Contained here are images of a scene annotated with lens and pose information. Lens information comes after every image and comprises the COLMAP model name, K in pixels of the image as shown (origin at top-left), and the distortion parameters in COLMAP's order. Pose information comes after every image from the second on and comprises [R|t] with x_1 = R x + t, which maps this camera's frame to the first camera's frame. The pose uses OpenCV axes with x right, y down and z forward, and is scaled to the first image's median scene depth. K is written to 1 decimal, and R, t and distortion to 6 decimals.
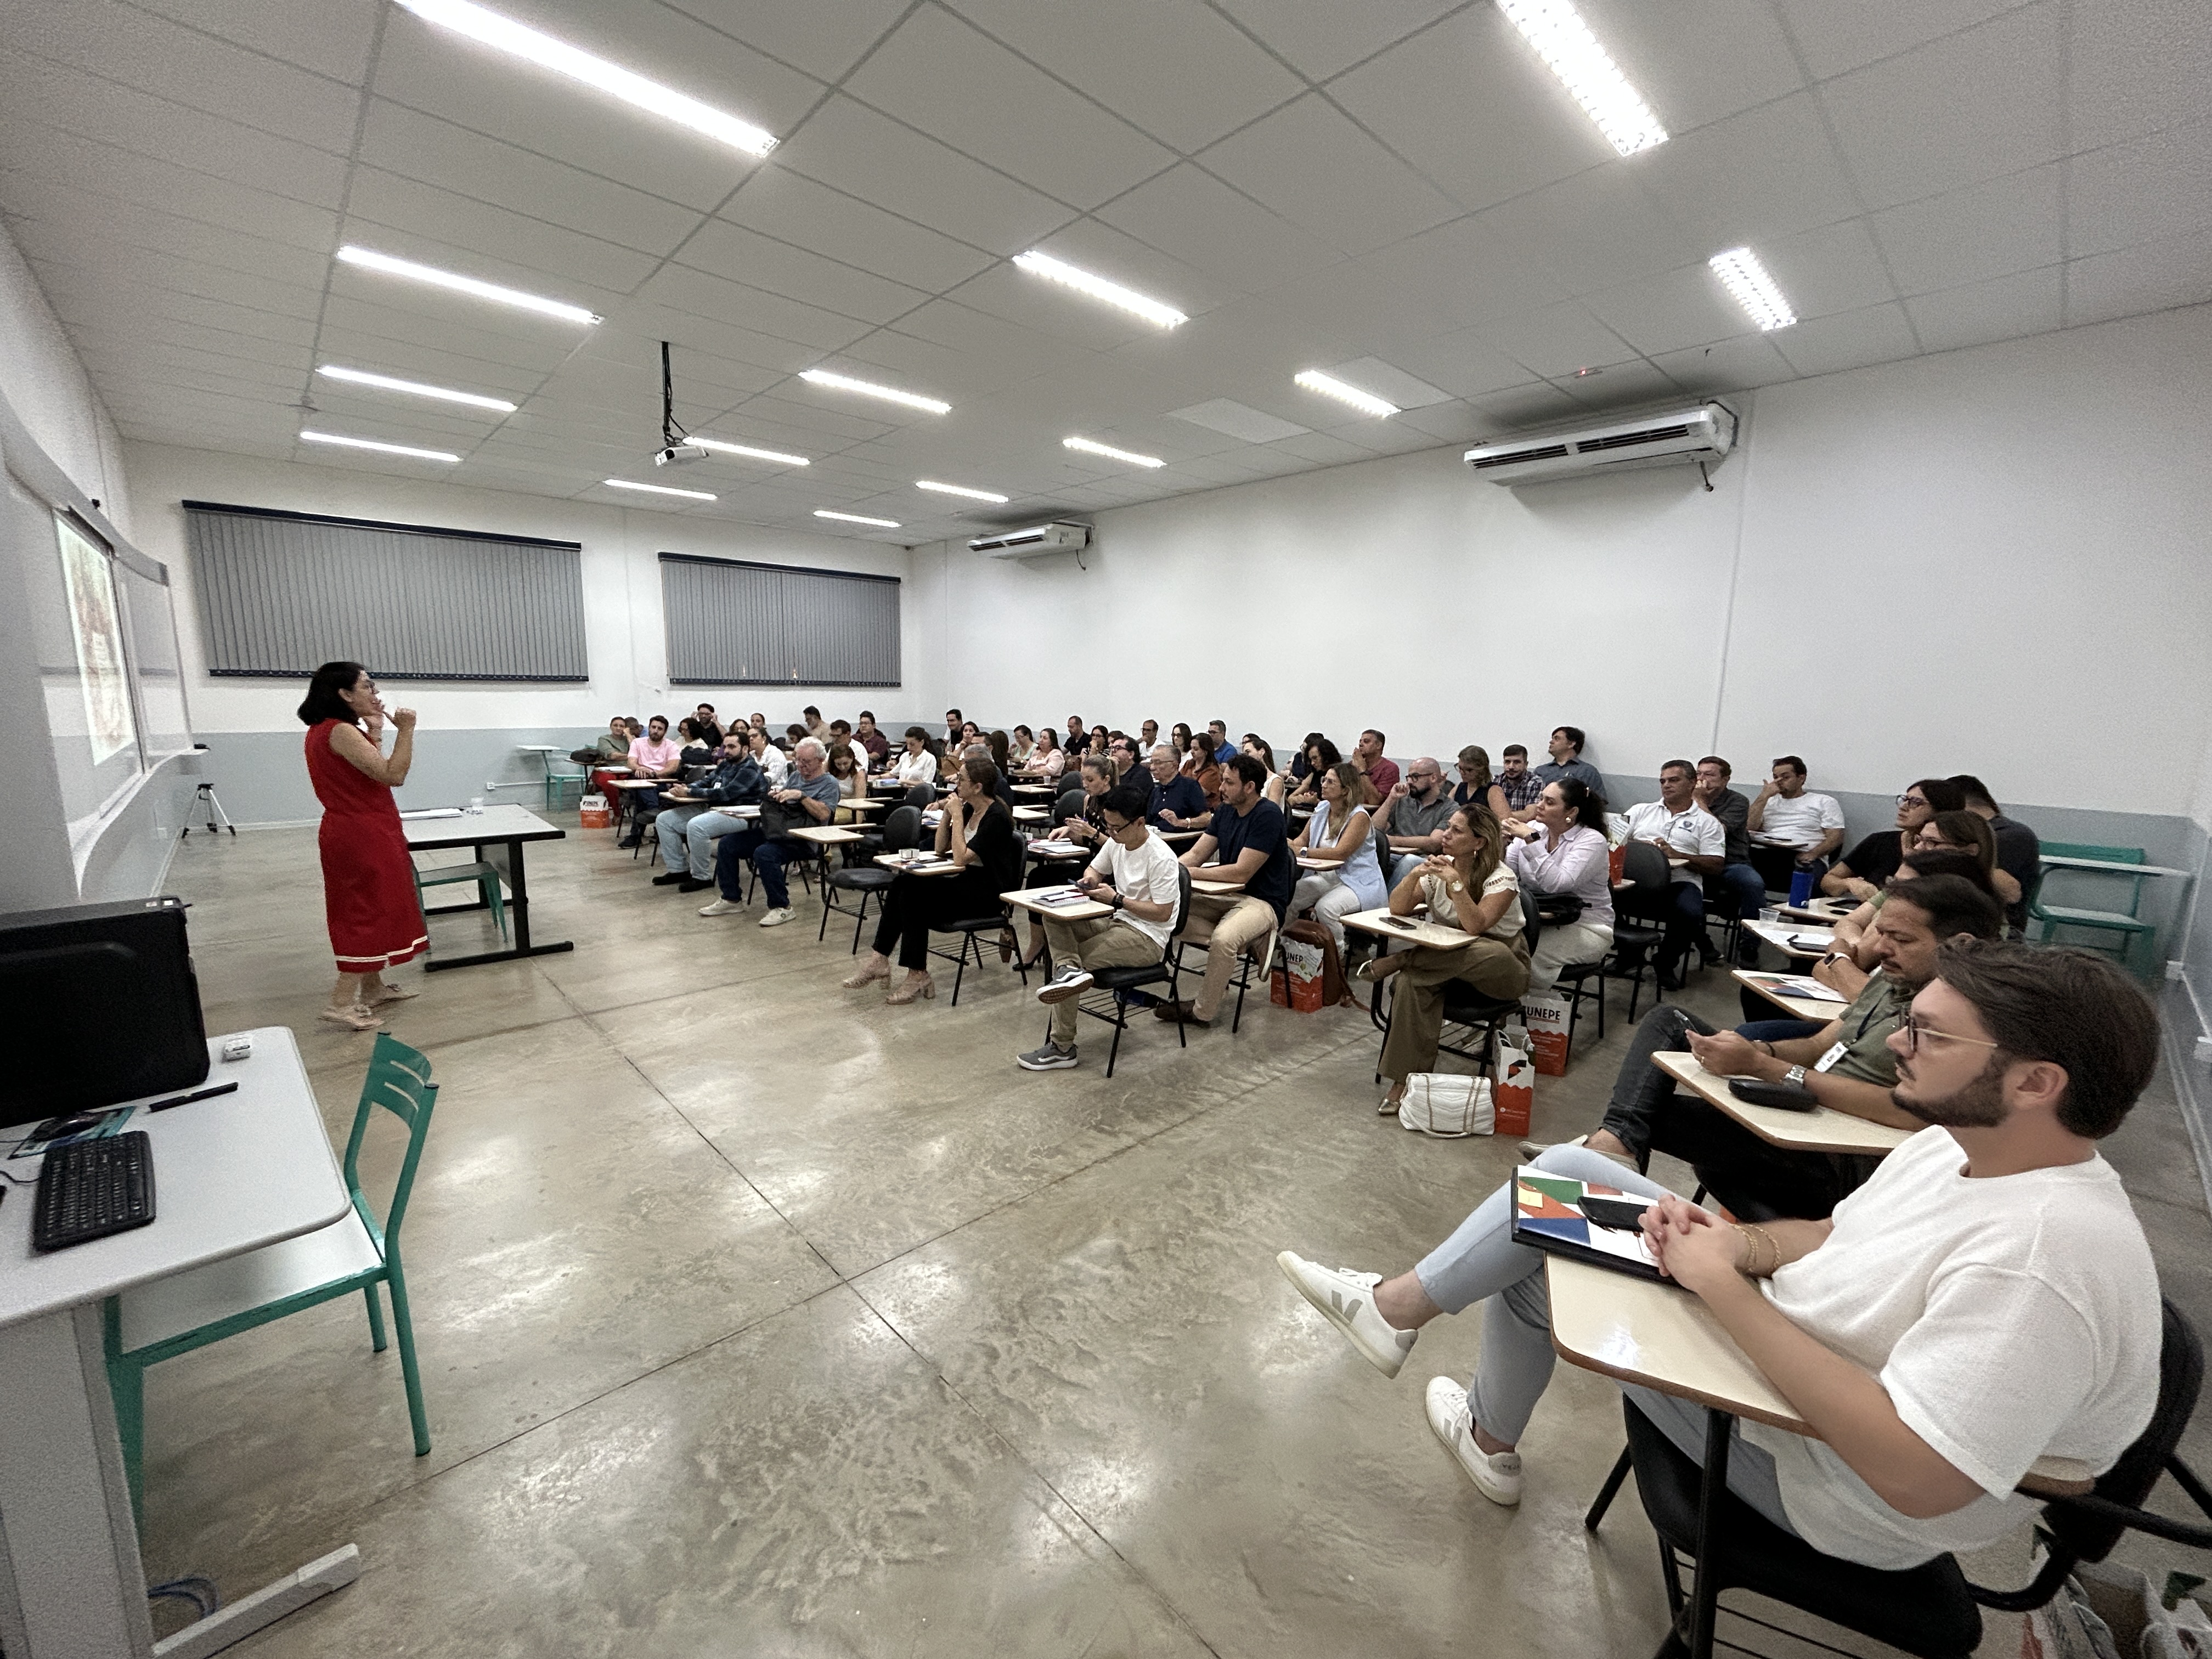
lens RADIAL K [[899.0, 0, 1107.5], [0, 899.0, 826.7], [0, 0, 1]] dist [0.000142, 0.000288]
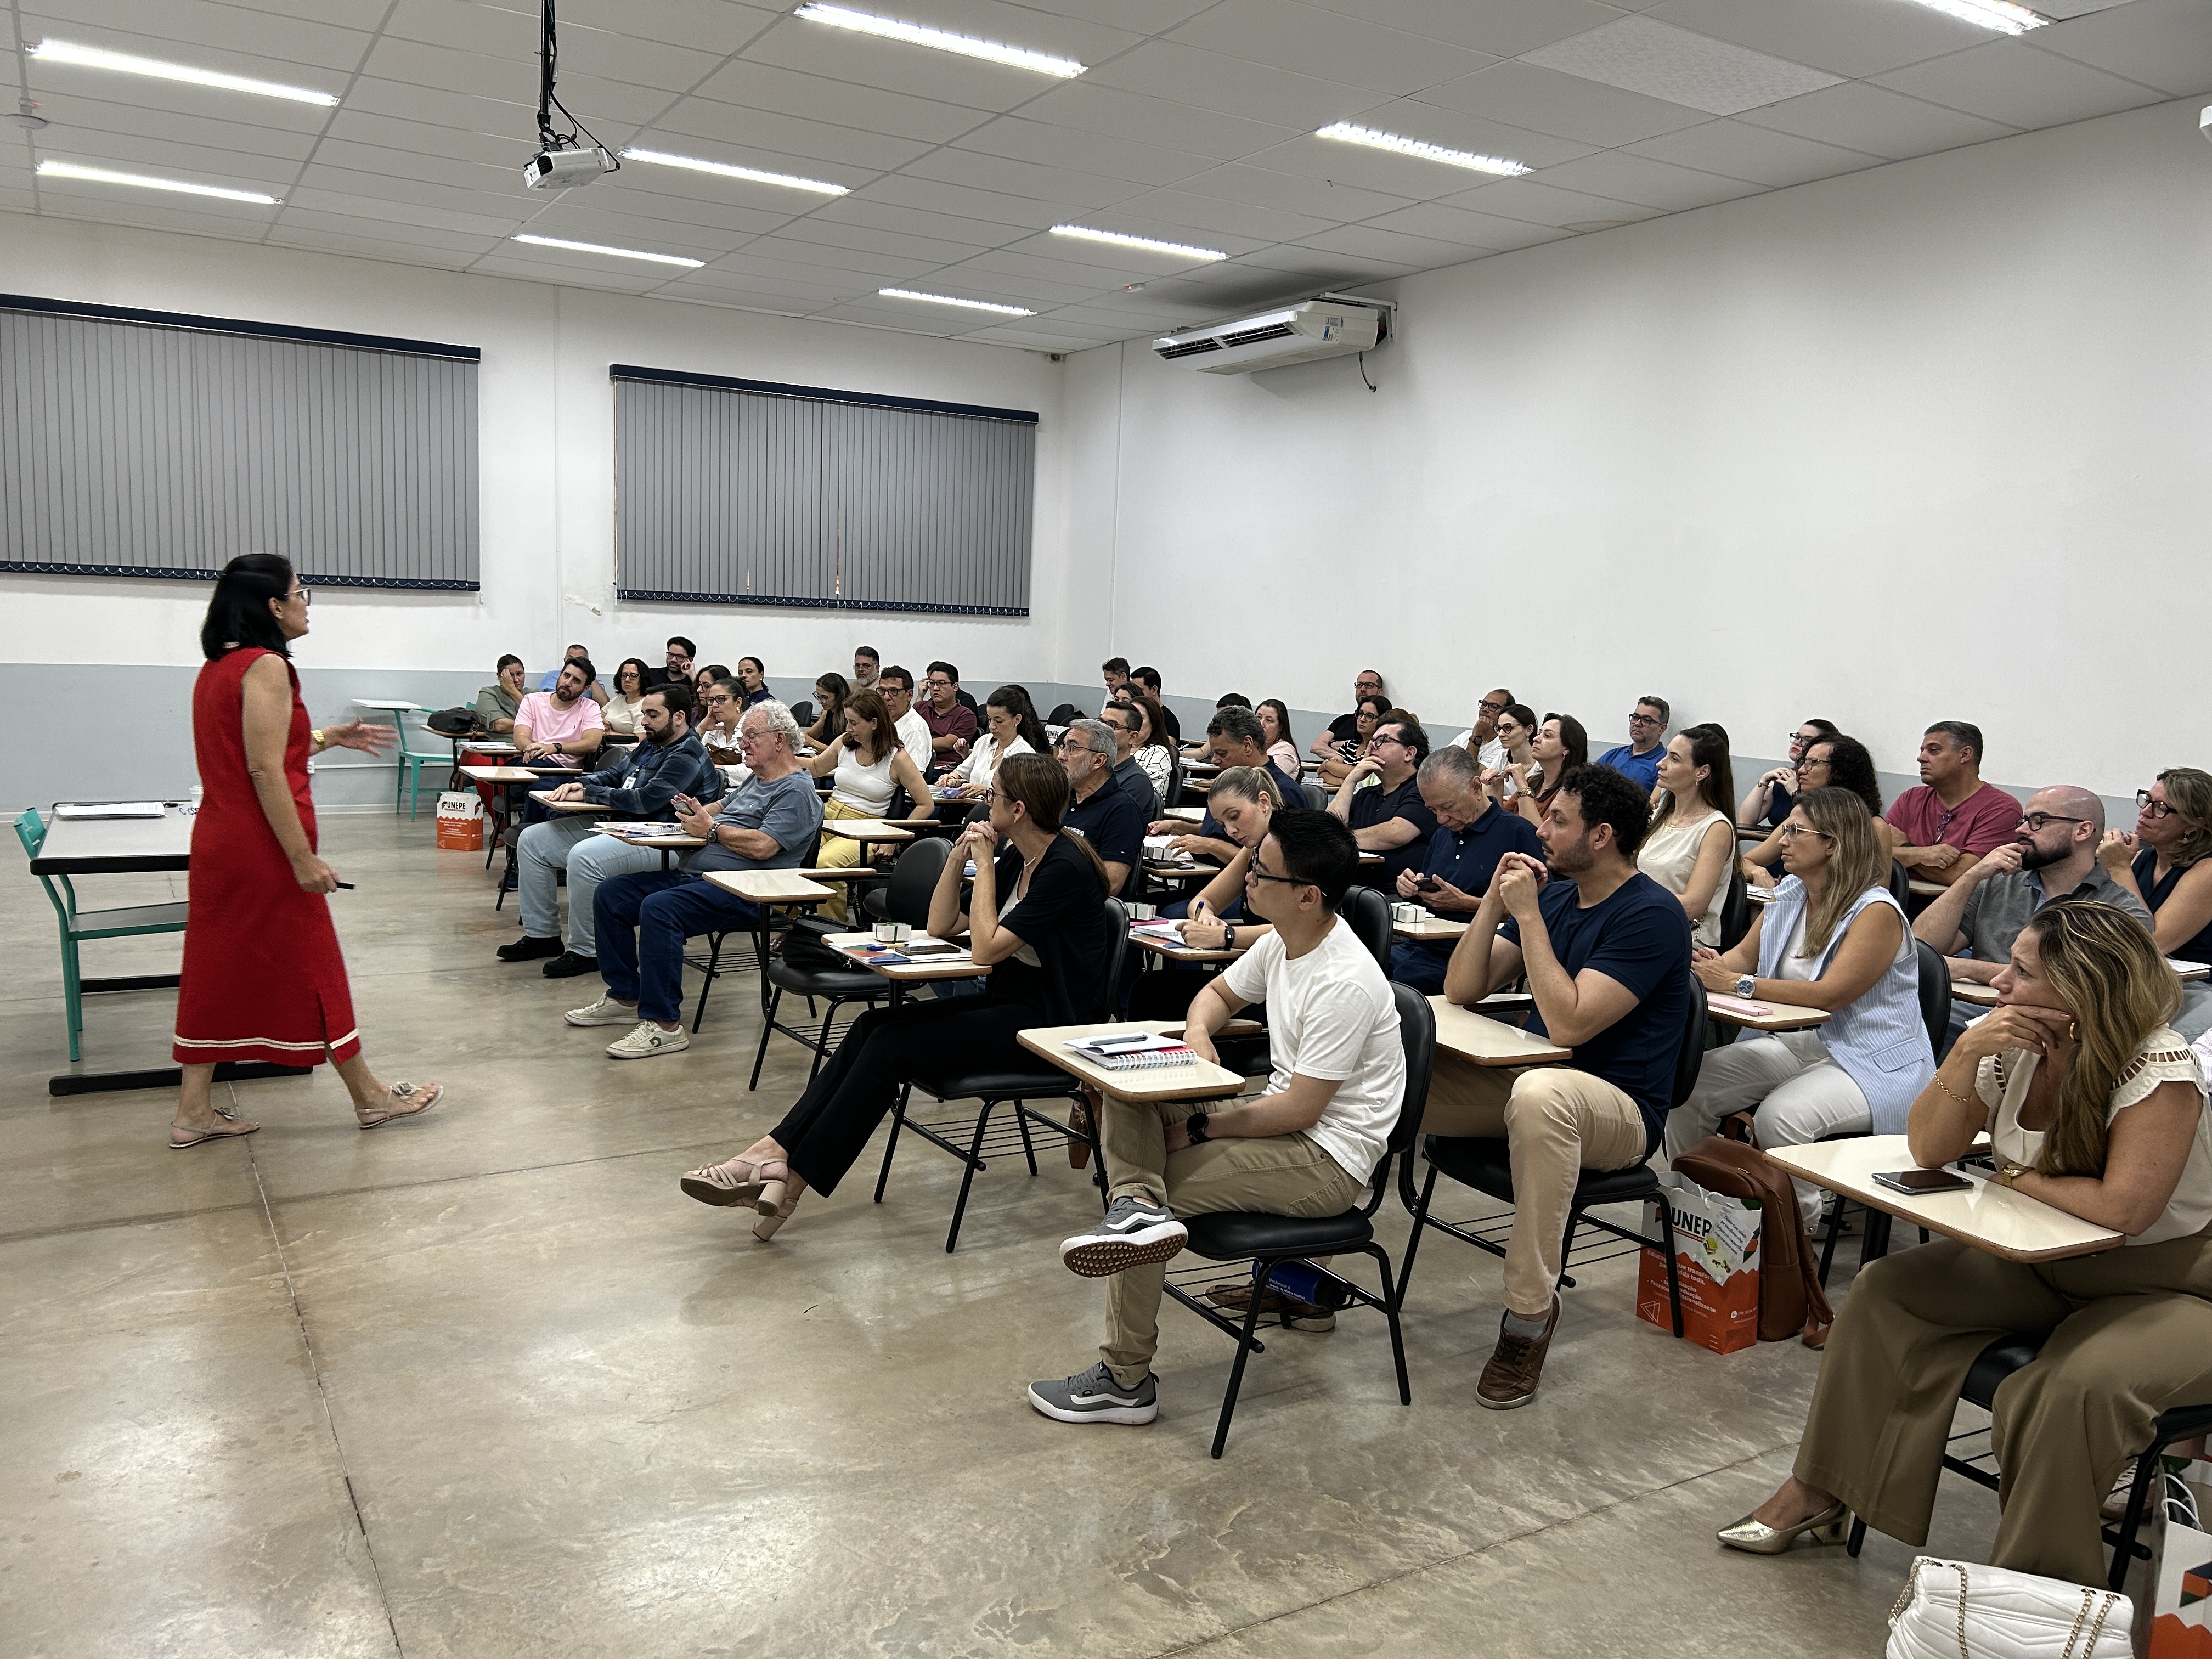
lens RADIAL K [[1672.4, 0, 1106.0], [0, 1672.4, 829.5], [0, 0, 1]] dist [0.039810, -0.041472]
pose [[0.975899, 0.048608, -0.212739, 0.097926], [-0.055936, 0.998026, -0.028560, -0.008437], [0.210931, 0.039772, 0.976692, 0.128545]]
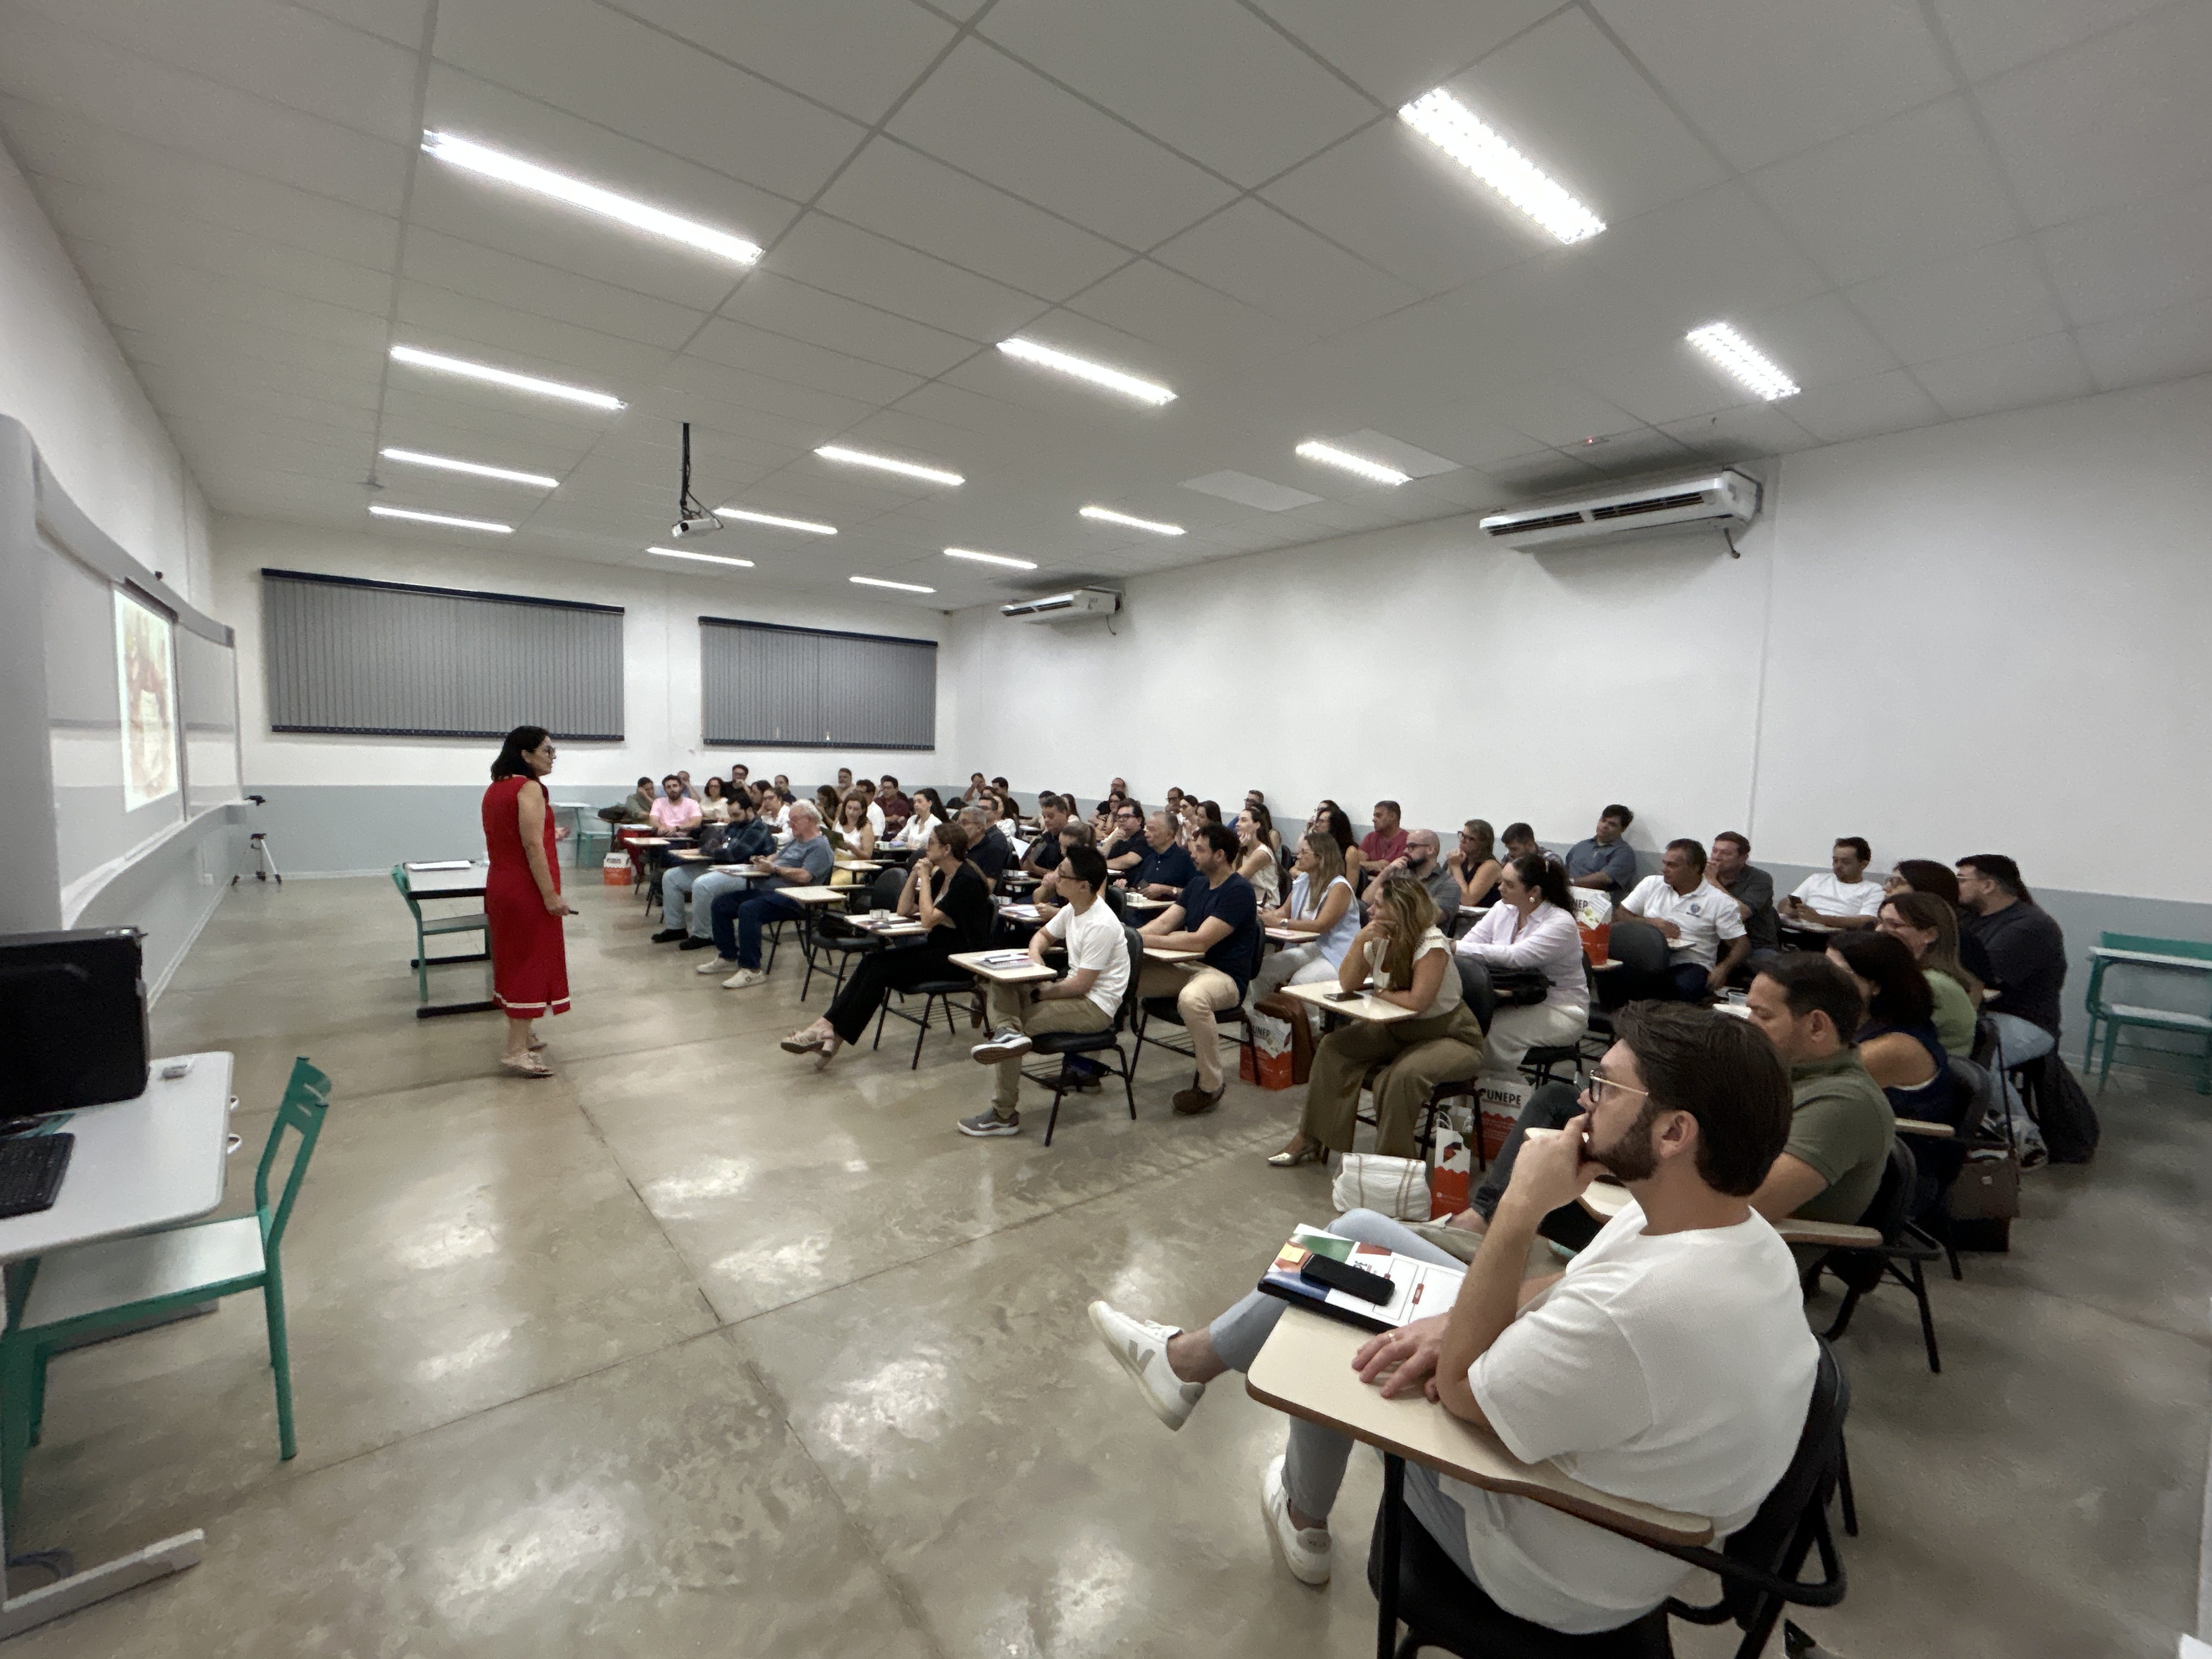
lens RADIAL K [[947.7, 0, 1111.1], [0, 947.7, 826.3], [0, 0, 1]] dist [0.000484, -0.000089]
pose [[0.997197, 0.018458, -0.072513, 0.121925], [-0.023996, 0.996799, -0.076260, 0.006992], [0.070874, 0.077786, 0.994448, -0.045215]]
